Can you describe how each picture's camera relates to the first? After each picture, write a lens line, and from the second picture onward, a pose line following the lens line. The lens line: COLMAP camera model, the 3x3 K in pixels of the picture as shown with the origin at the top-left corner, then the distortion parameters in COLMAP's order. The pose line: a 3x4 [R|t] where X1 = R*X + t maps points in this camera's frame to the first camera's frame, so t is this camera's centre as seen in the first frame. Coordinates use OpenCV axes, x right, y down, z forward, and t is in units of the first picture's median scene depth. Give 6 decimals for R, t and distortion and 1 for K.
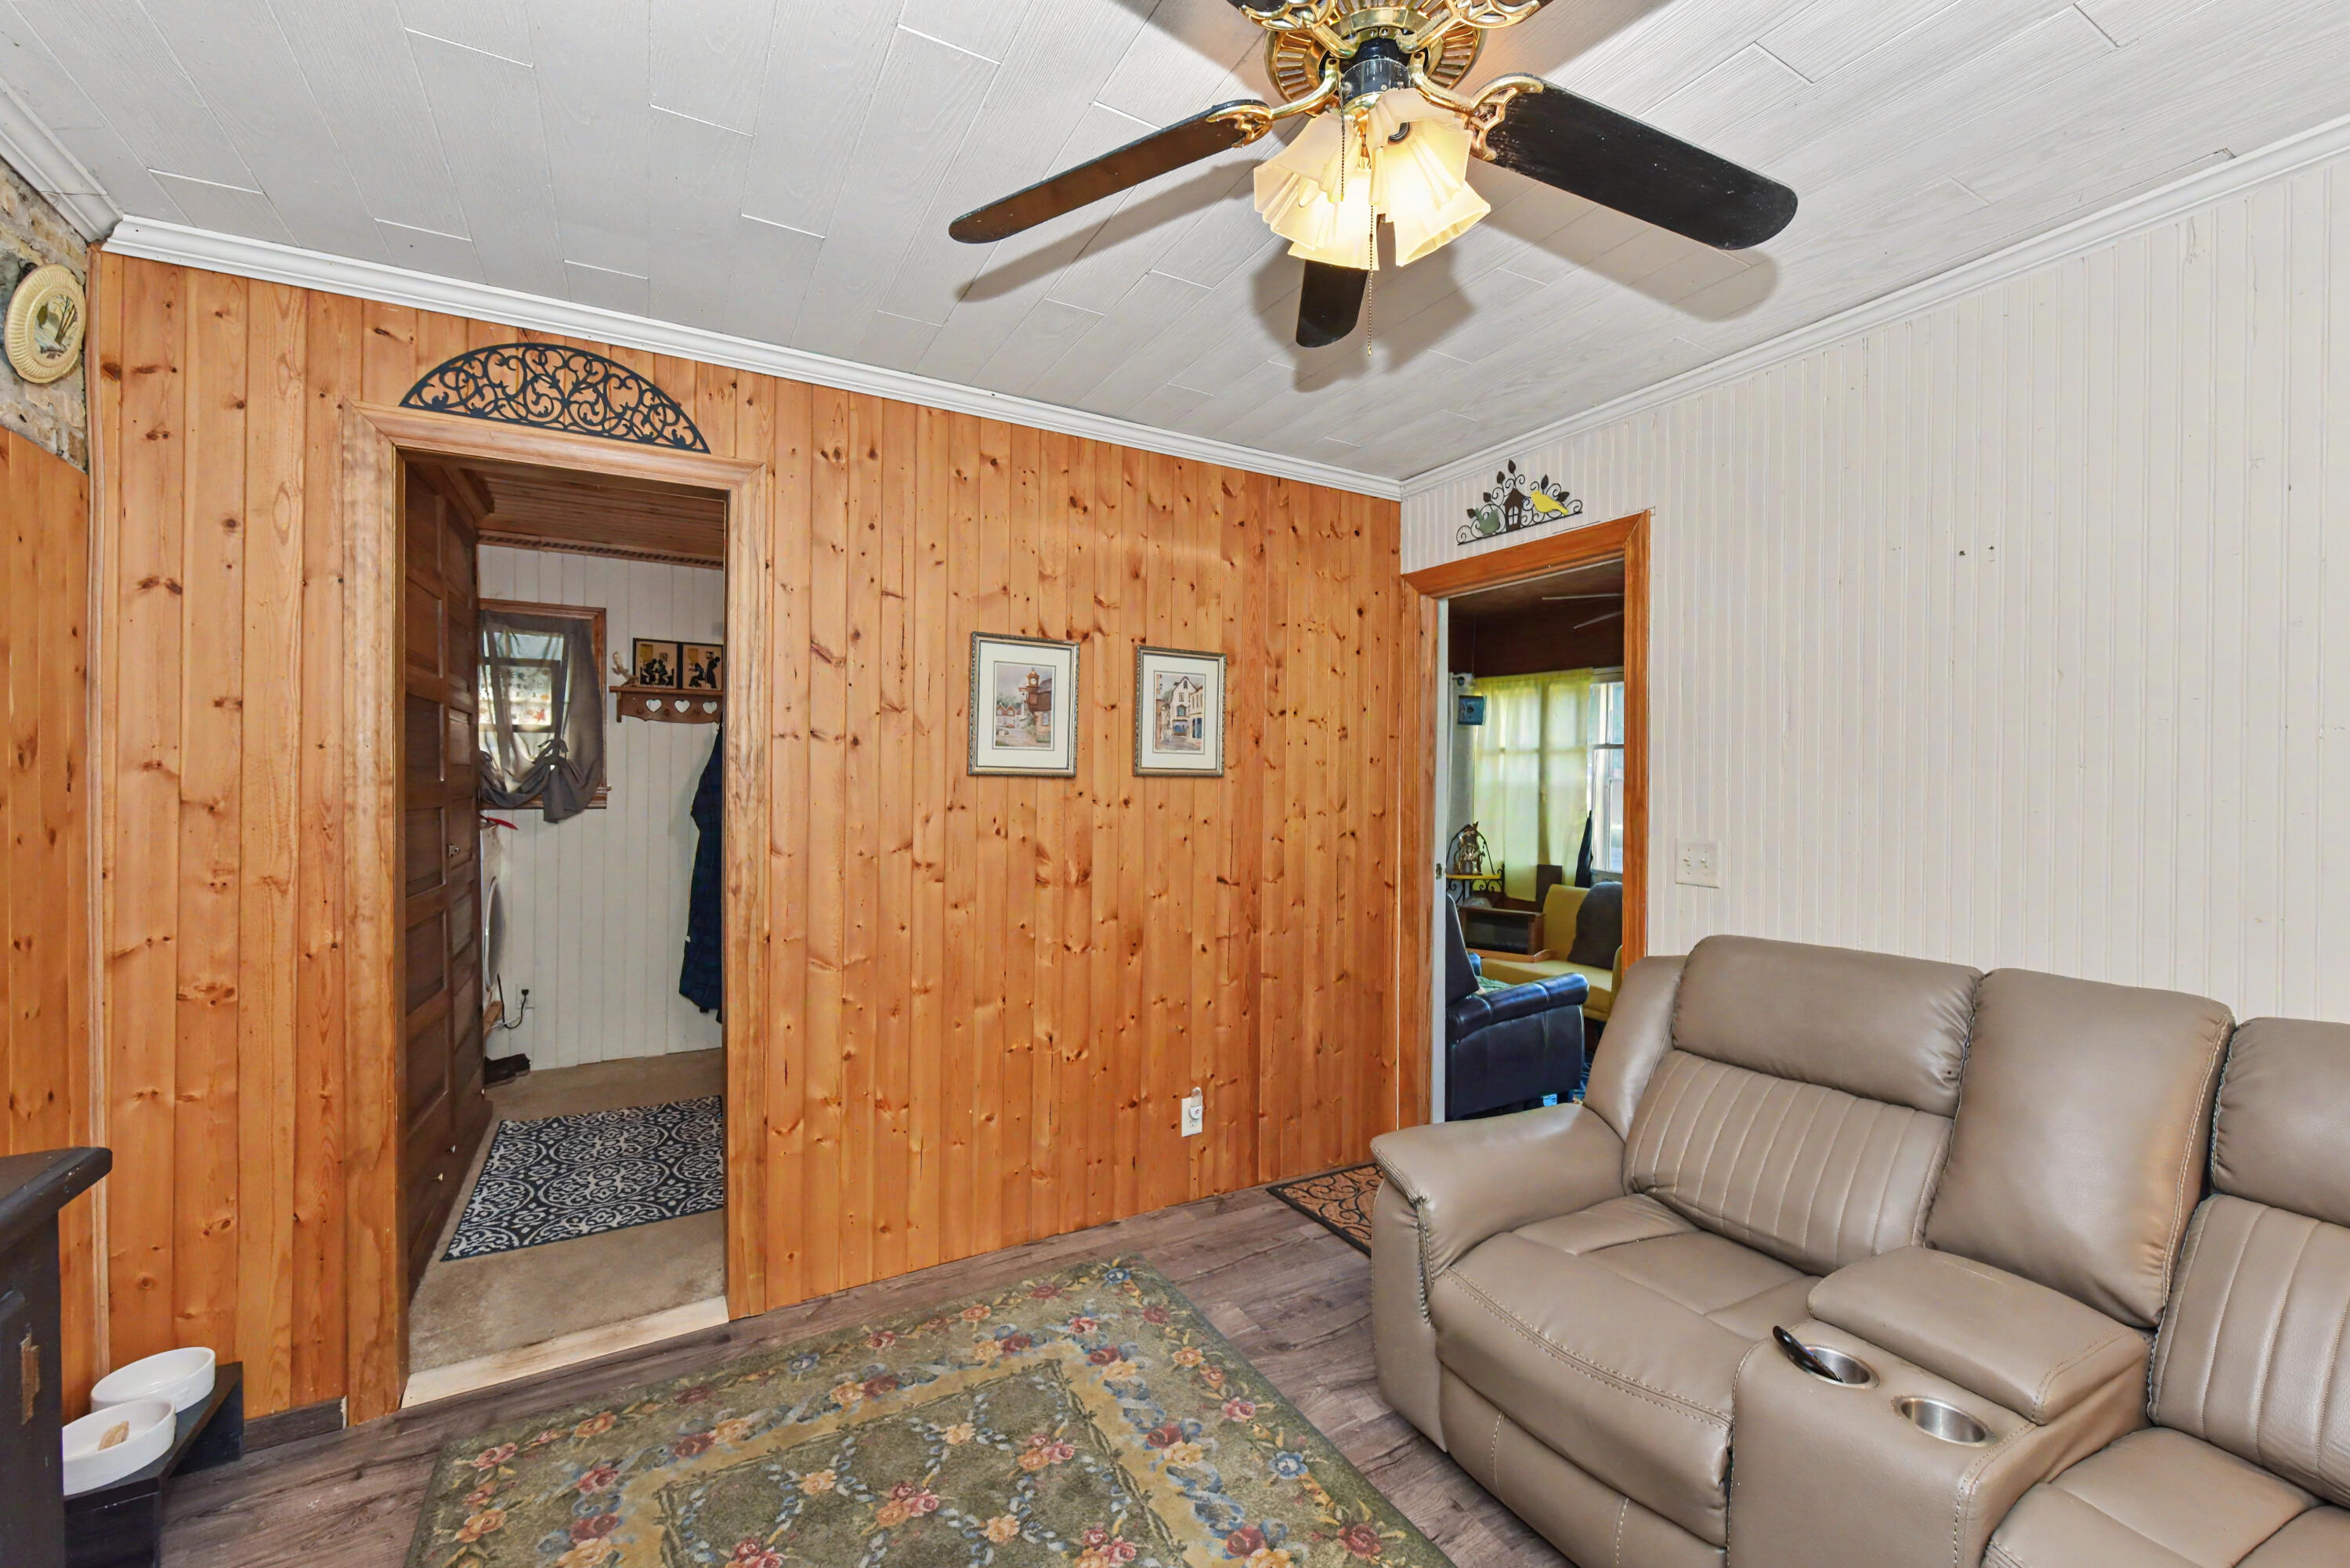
lens RADIAL K [[958.4, 0, 1181.1], [0, 958.4, 787.1], [0, 0, 1]] dist [0.000399, 0.000072]
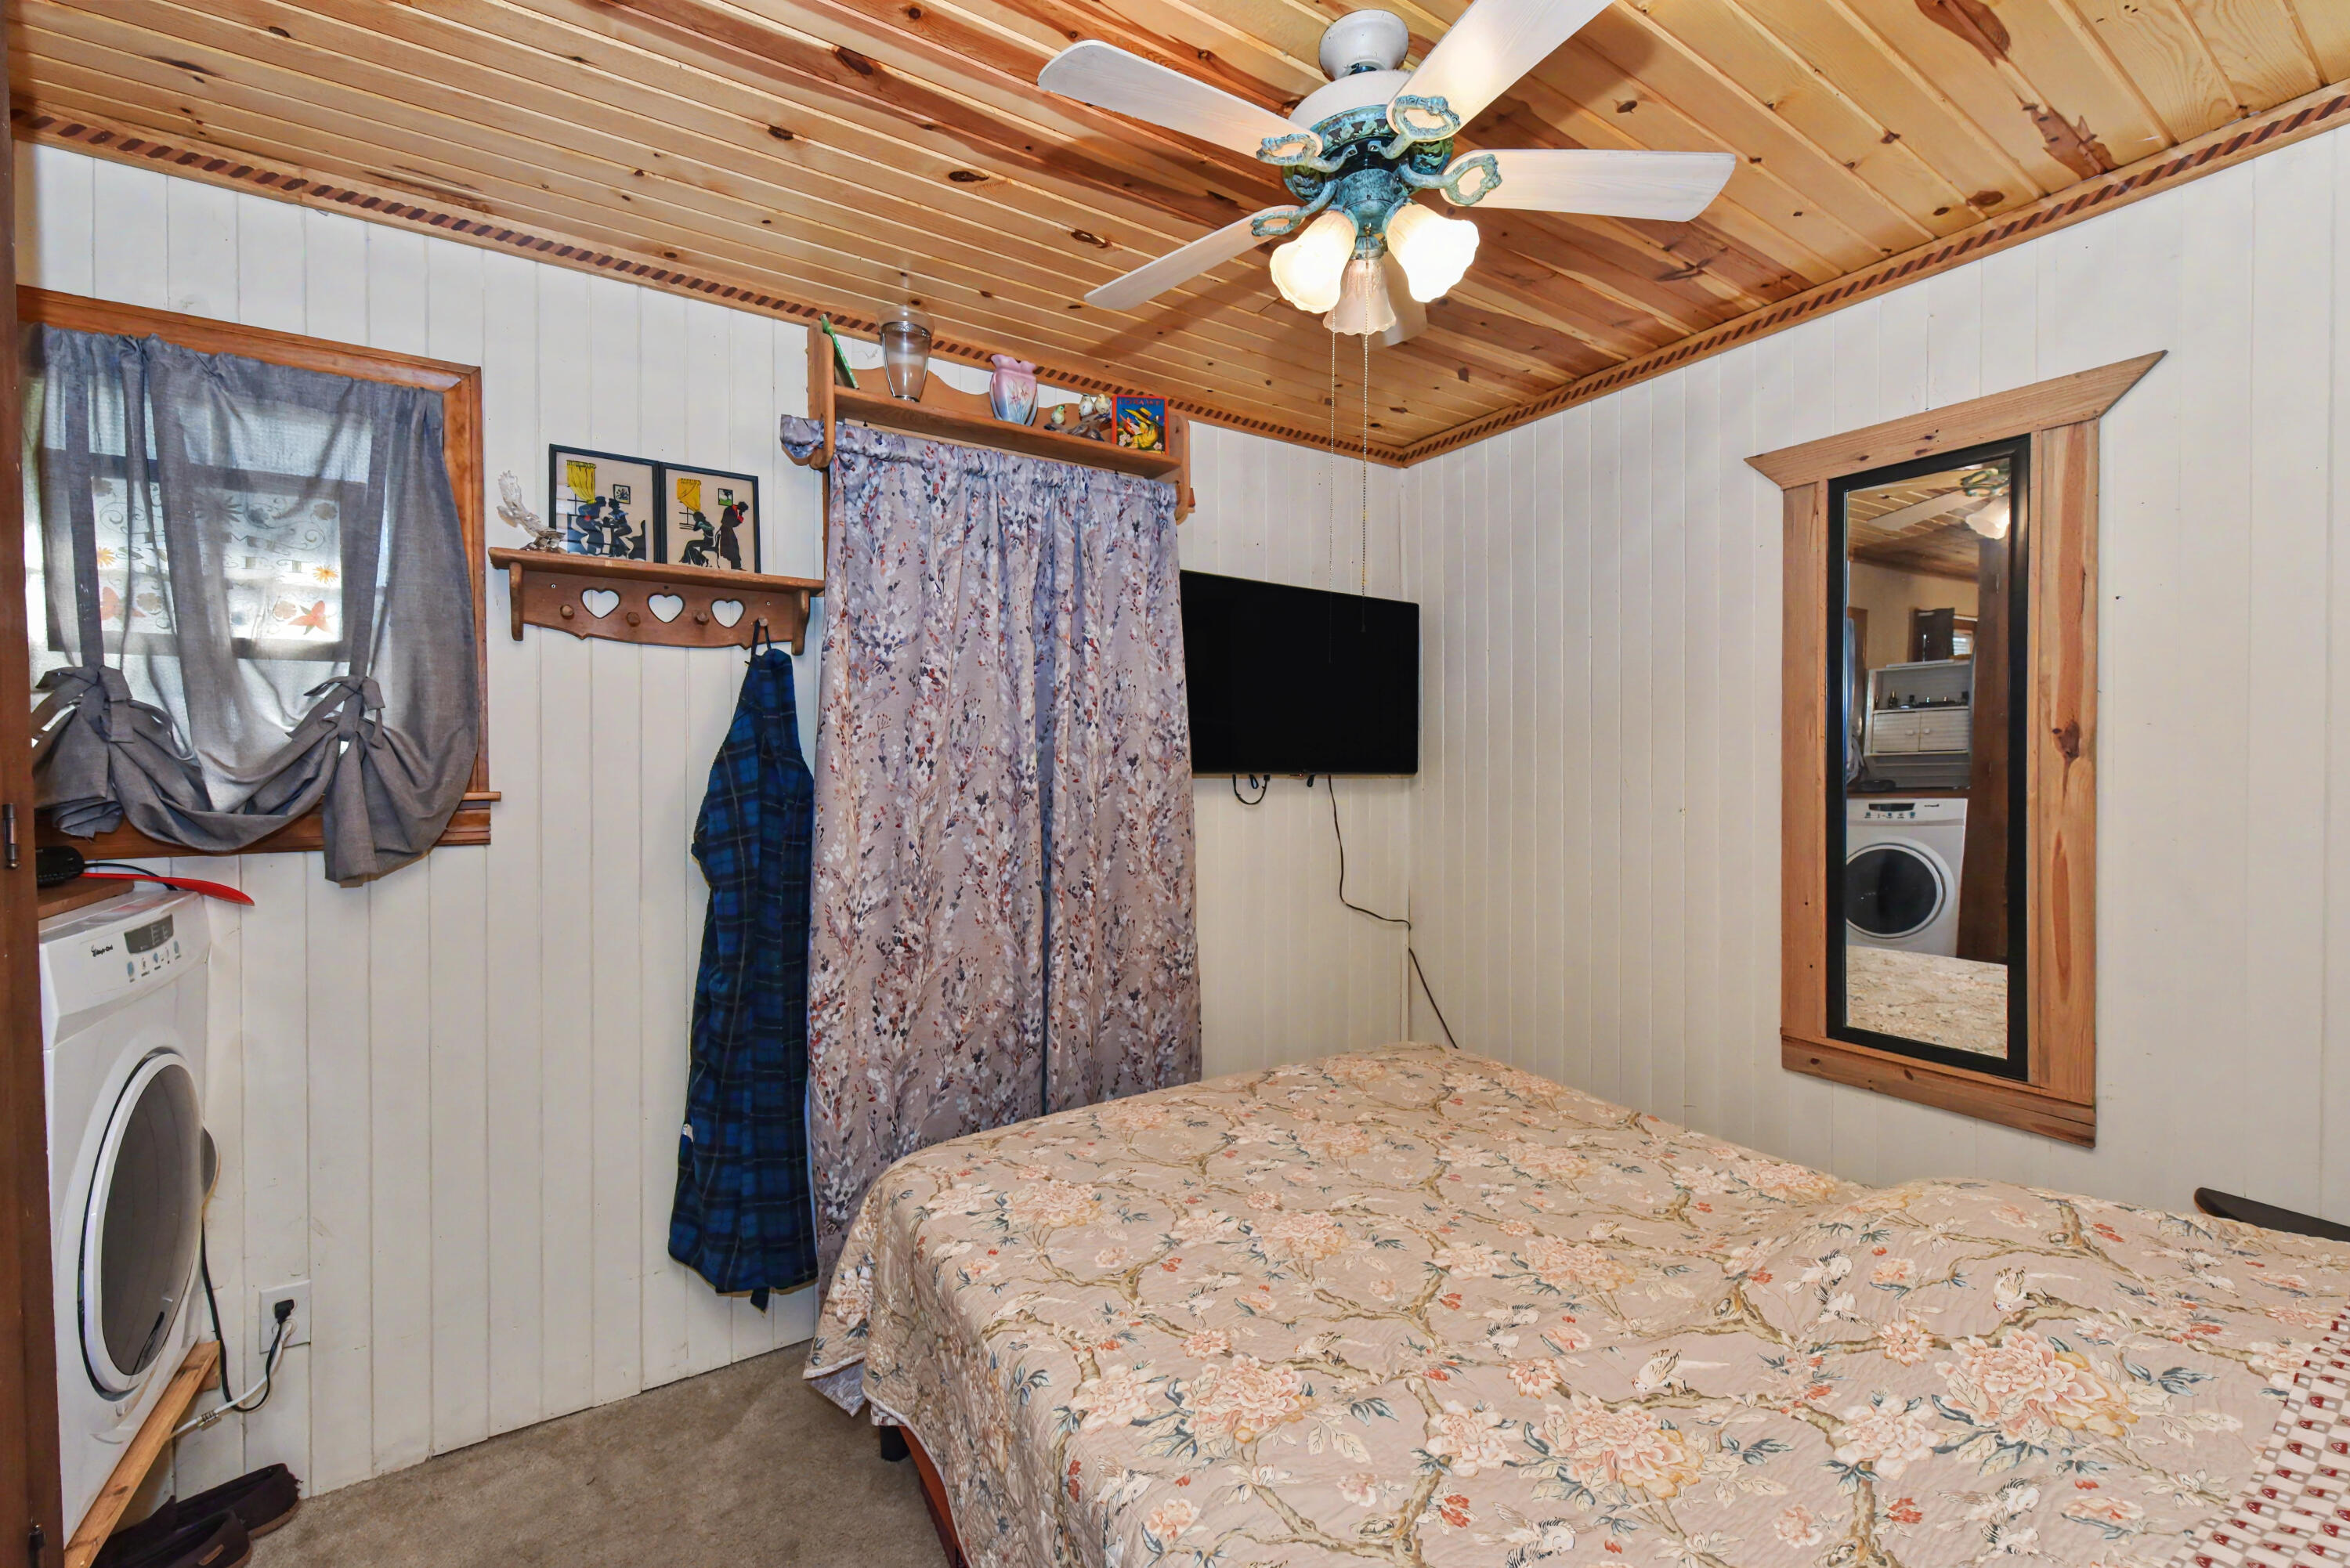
lens RADIAL K [[958.4, 0, 1169.8], [0, 958.4, 781.0], [0, 0, 1]] dist [0.000399, 0.000072]
pose [[0.998486, -0.013261, 0.053390, -0.328980], [0.013014, 0.999903, 0.004977, -0.004067], [-0.053451, -0.004275, 0.998561, 0.573415]]
